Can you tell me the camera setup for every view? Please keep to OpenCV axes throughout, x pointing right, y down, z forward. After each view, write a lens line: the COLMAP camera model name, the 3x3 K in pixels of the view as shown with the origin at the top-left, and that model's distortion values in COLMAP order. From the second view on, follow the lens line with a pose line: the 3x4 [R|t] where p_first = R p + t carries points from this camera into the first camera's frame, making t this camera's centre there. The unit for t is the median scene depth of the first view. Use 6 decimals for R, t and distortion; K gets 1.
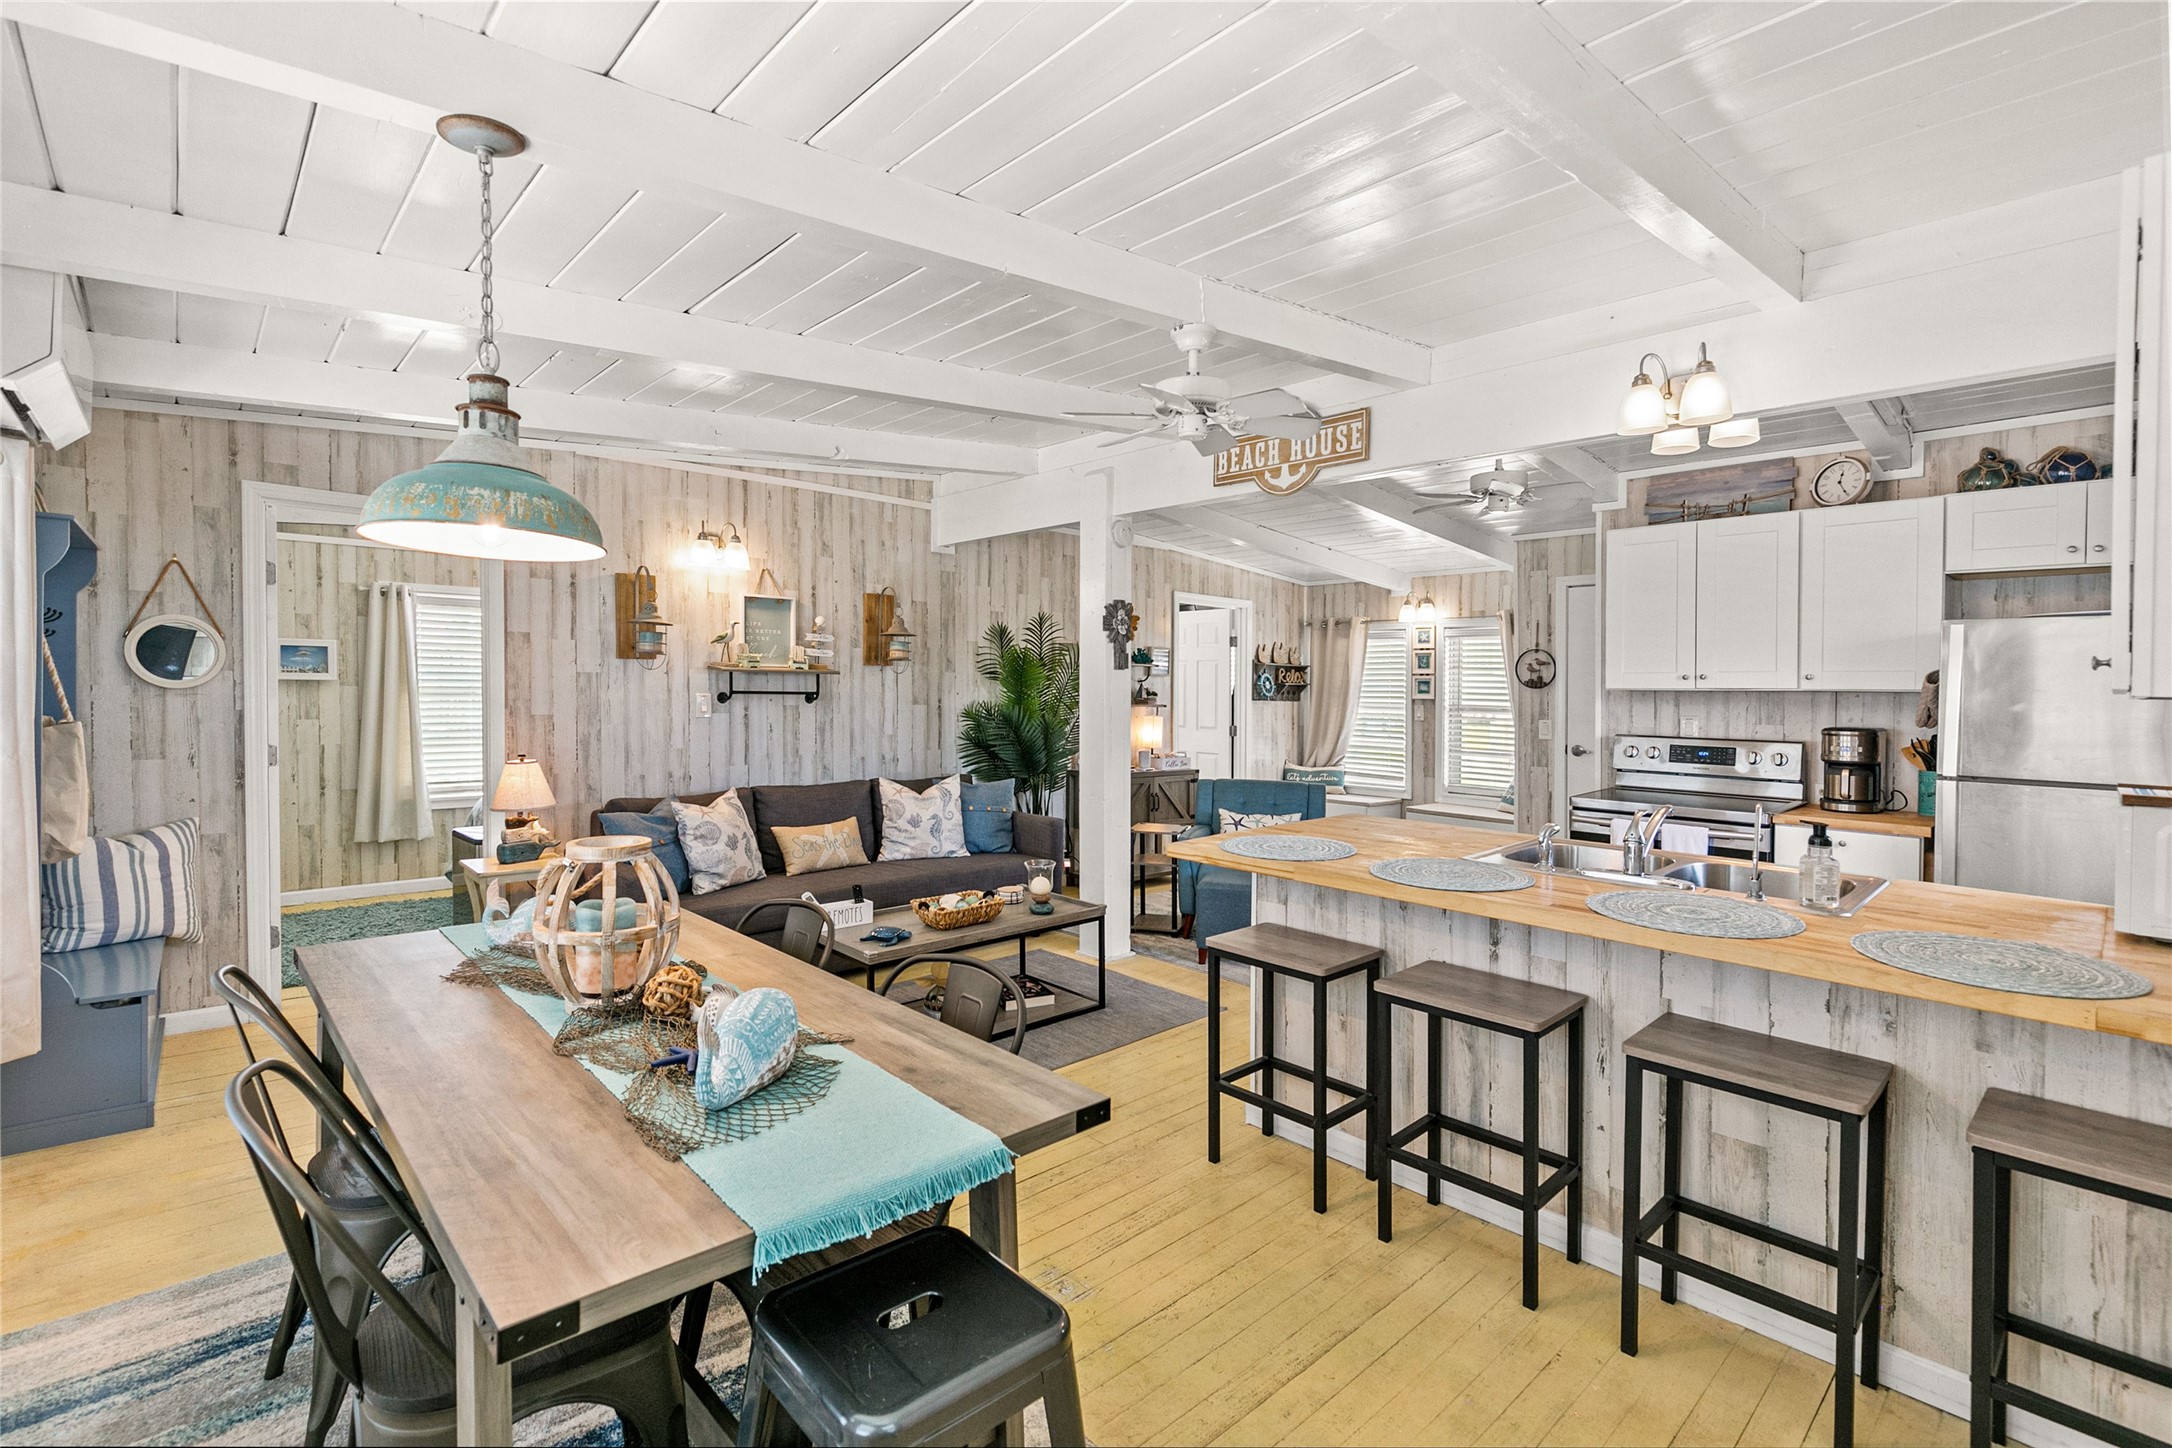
lens RADIAL K [[993.4, 0, 1082.5], [0, 993.4, 650.9], [0, 0, 1]] dist [0.000838, 0.000121]
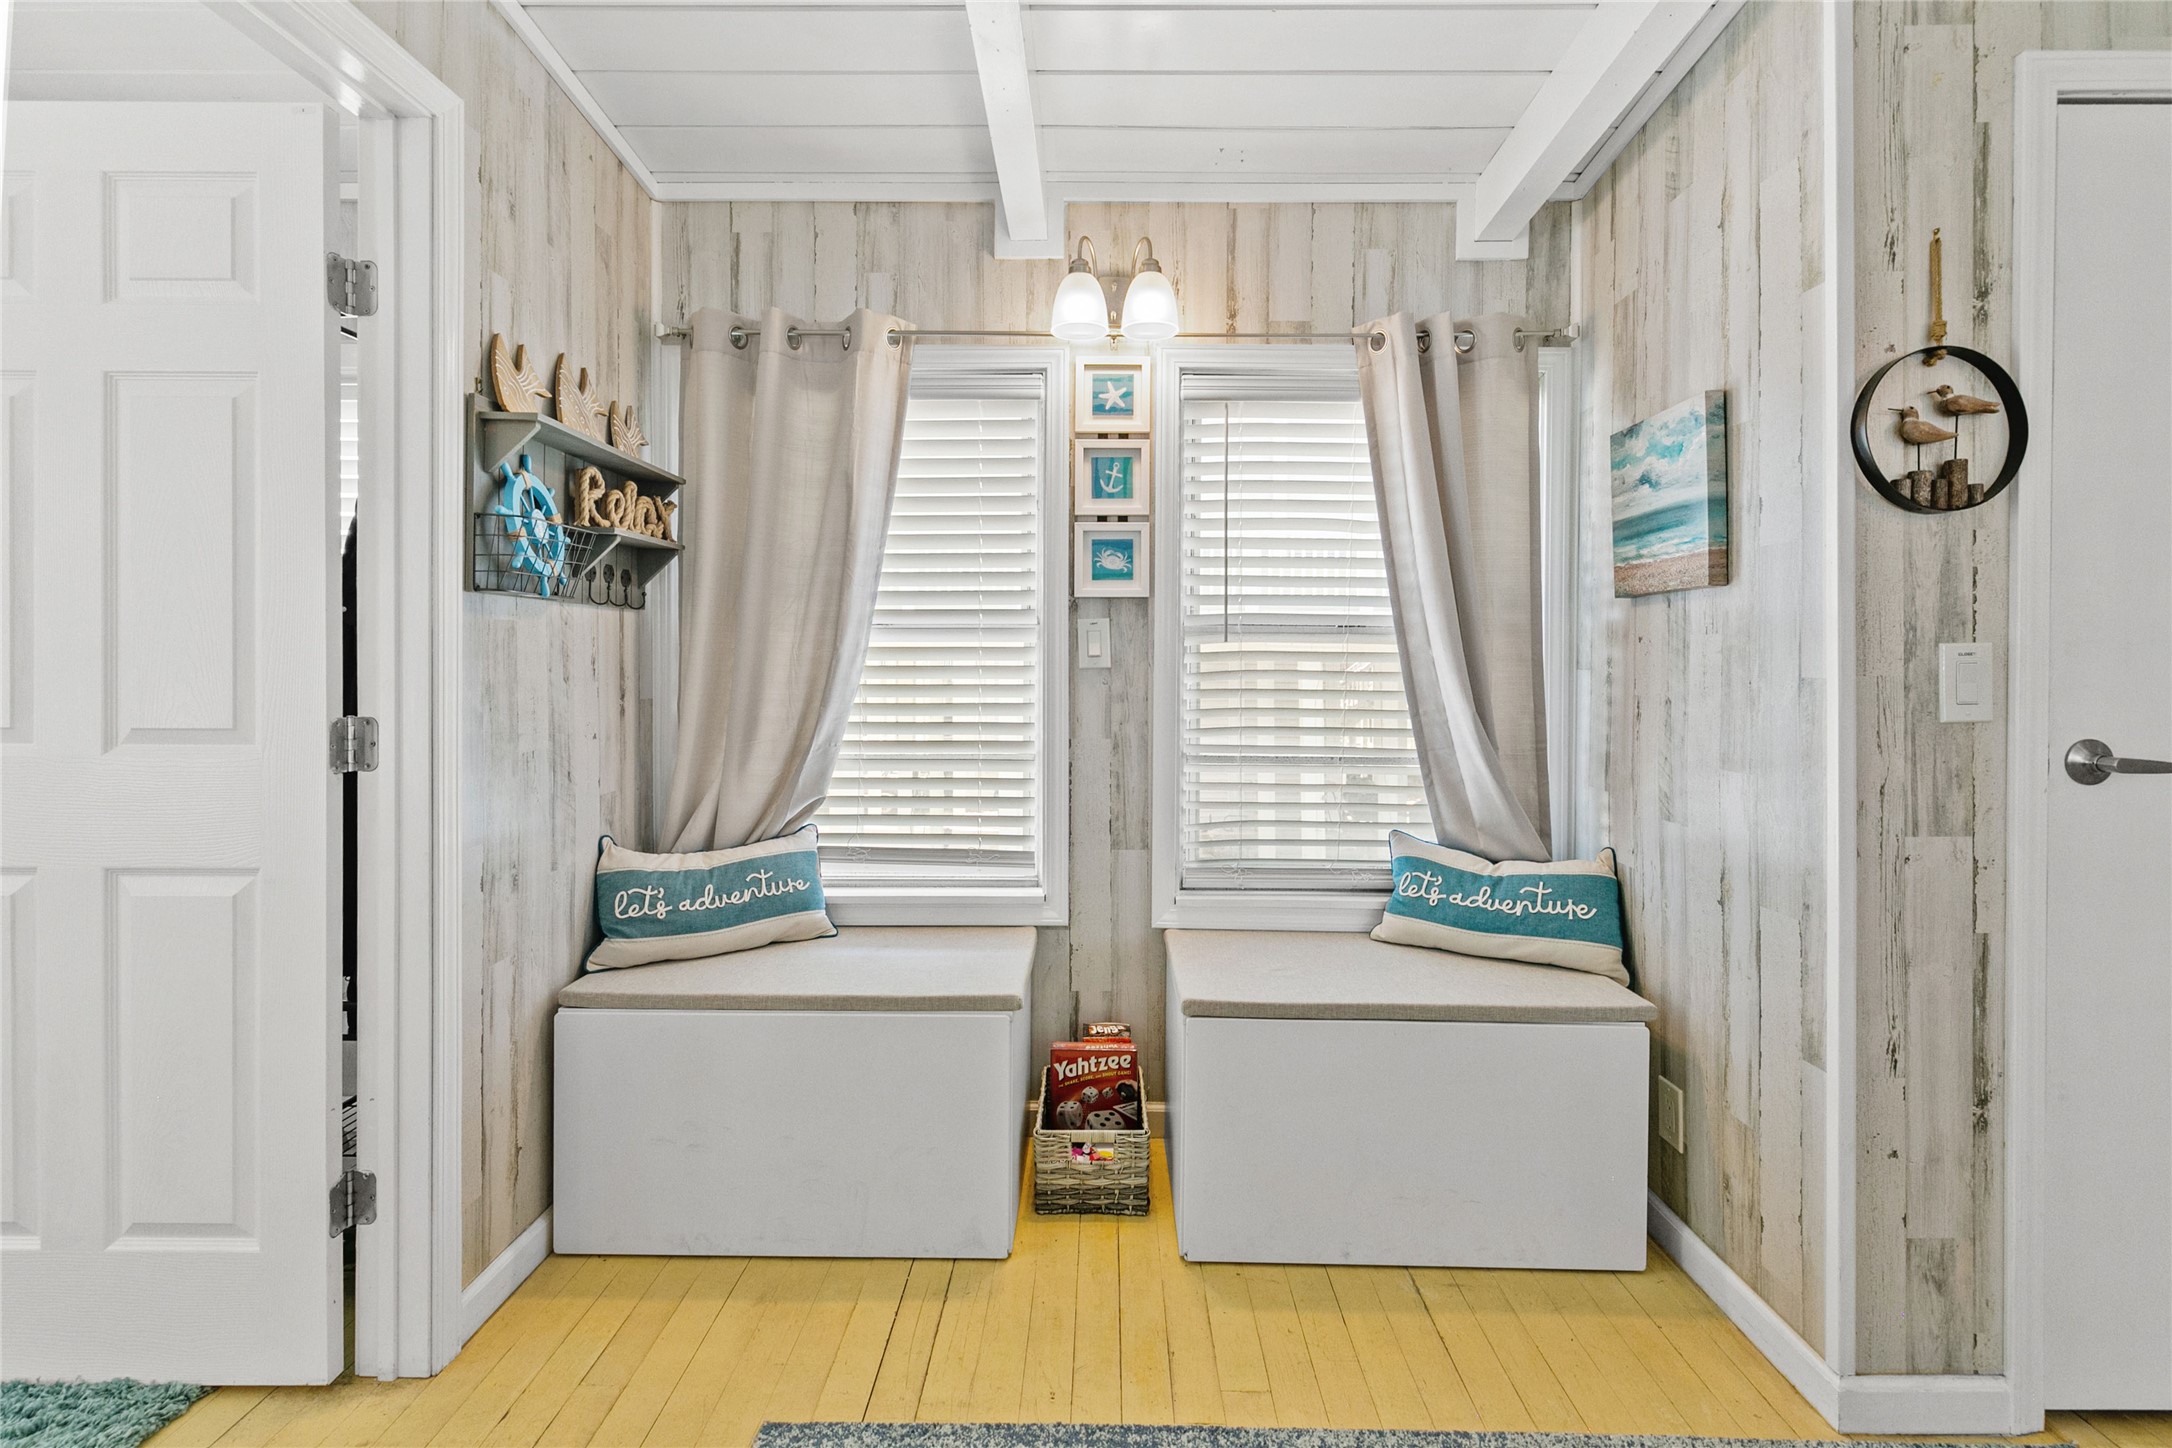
lens RADIAL K [[993.4, 0, 1082.5], [0, 993.4, 650.9], [0, 0, 1]] dist [0.000838, 0.000121]
pose [[0.690726, -0.009880, 0.723049, 0.109026], [-0.021566, 0.999180, 0.034255, 0.051903], [-0.722795, -0.039254, 0.689947, 0.755404]]
